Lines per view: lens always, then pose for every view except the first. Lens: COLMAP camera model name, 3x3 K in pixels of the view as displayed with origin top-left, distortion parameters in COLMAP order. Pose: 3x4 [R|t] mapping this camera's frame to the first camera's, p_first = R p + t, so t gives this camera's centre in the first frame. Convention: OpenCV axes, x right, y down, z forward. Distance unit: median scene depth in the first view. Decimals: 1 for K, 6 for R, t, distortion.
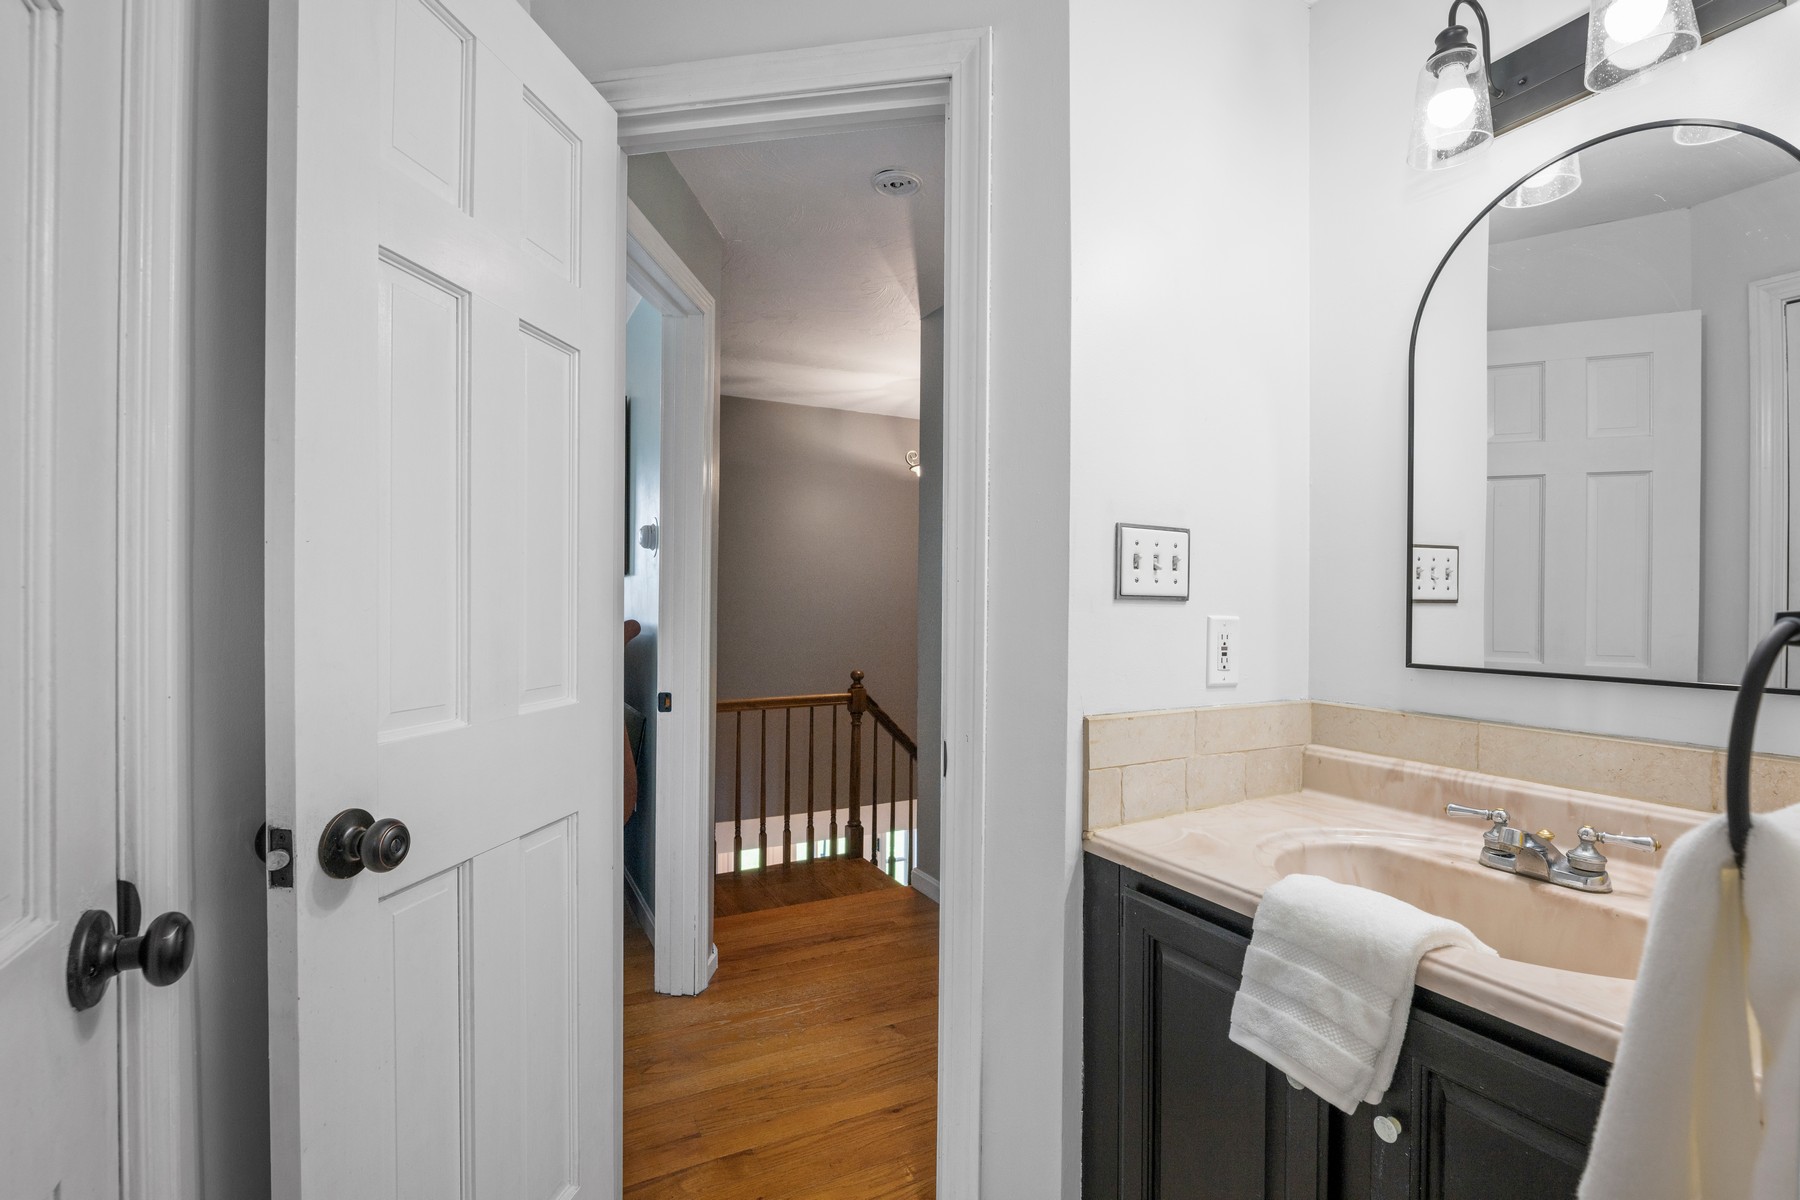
lens RADIAL K [[830.4, 0, 897.1], [0, 830.4, 603.7], [0, 0, 1]] dist [-0.018555, 0.002283]
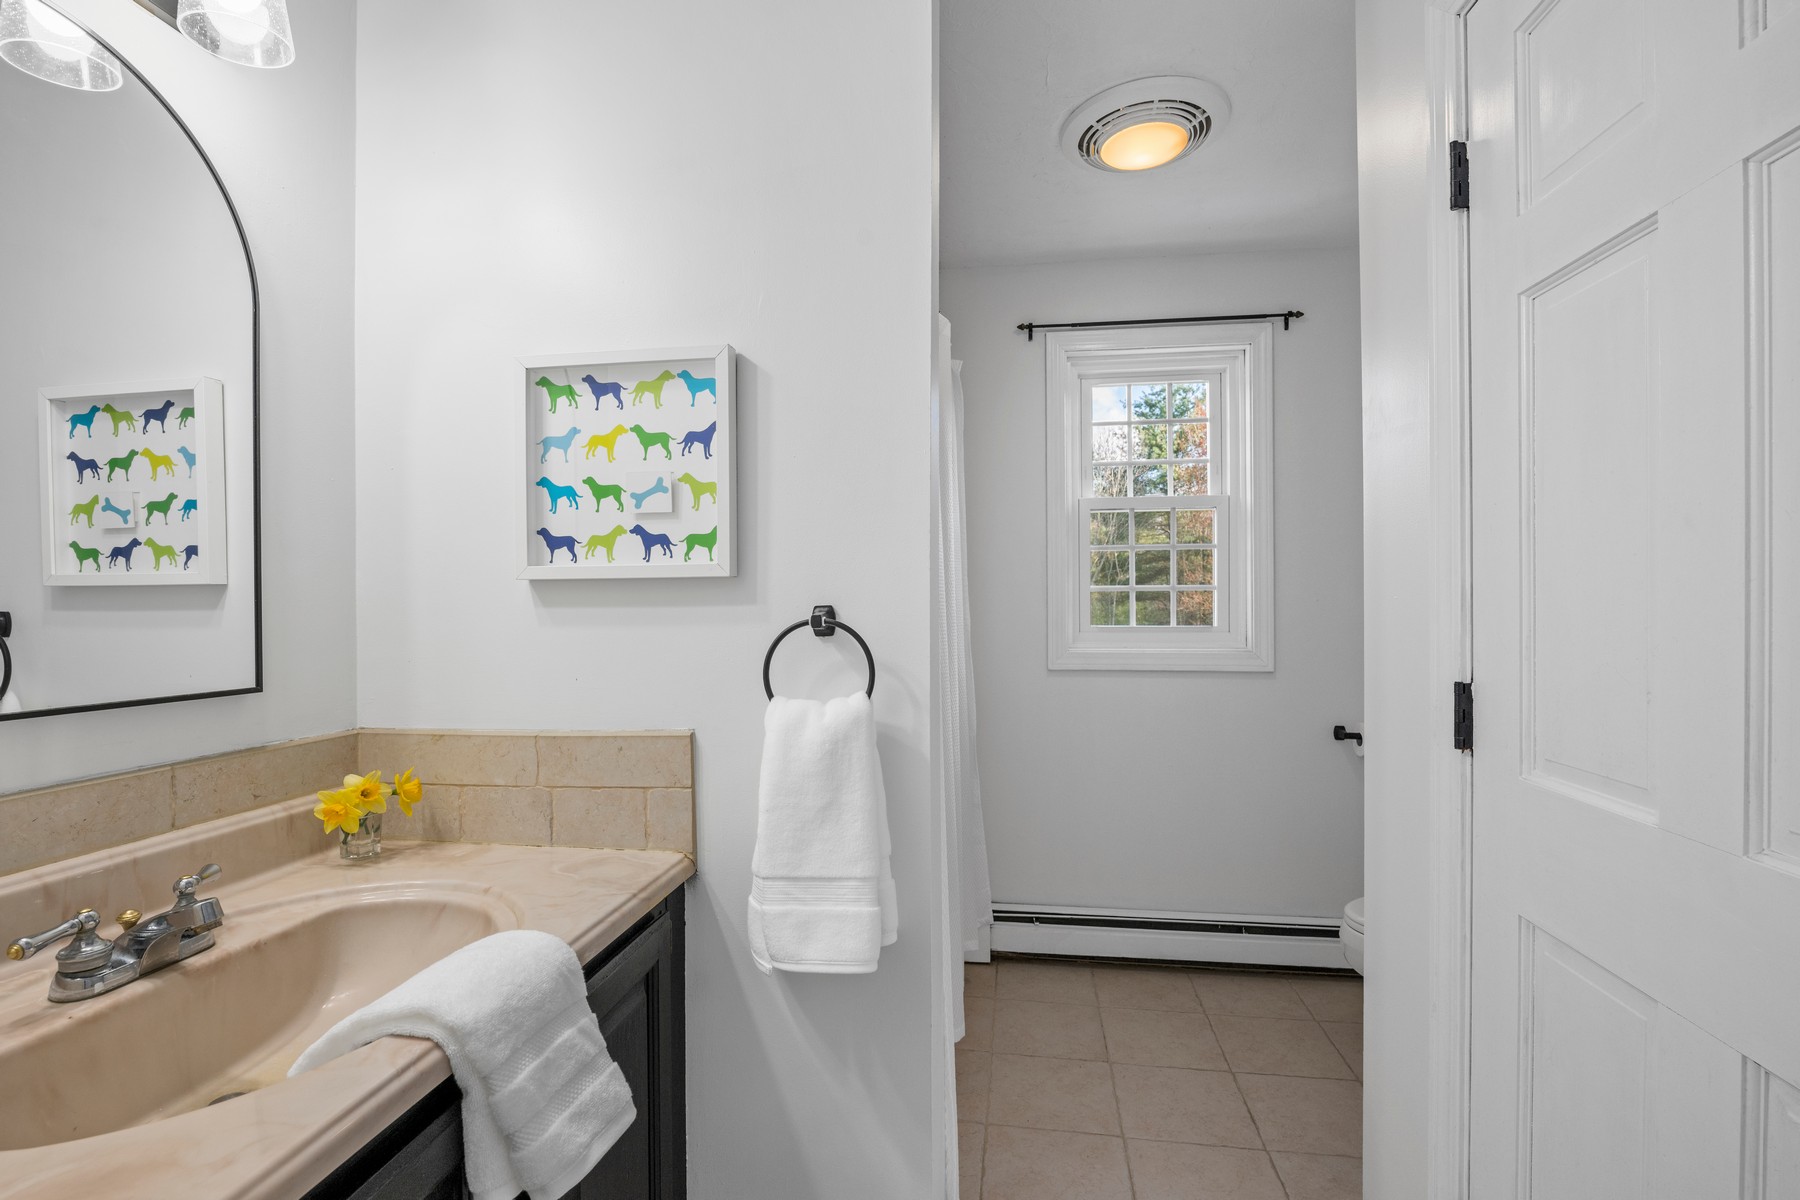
lens RADIAL K [[830.4, 0, 896.4], [0, 830.4, 606.2], [0, 0, 1]] dist [-0.018555, 0.002283]
pose [[-0.805322, -0.000423, 0.592837, -0.241591], [0.004187, 0.999971, 0.006400, -0.009197], [-0.592822, 0.007636, -0.805297, 1.219023]]
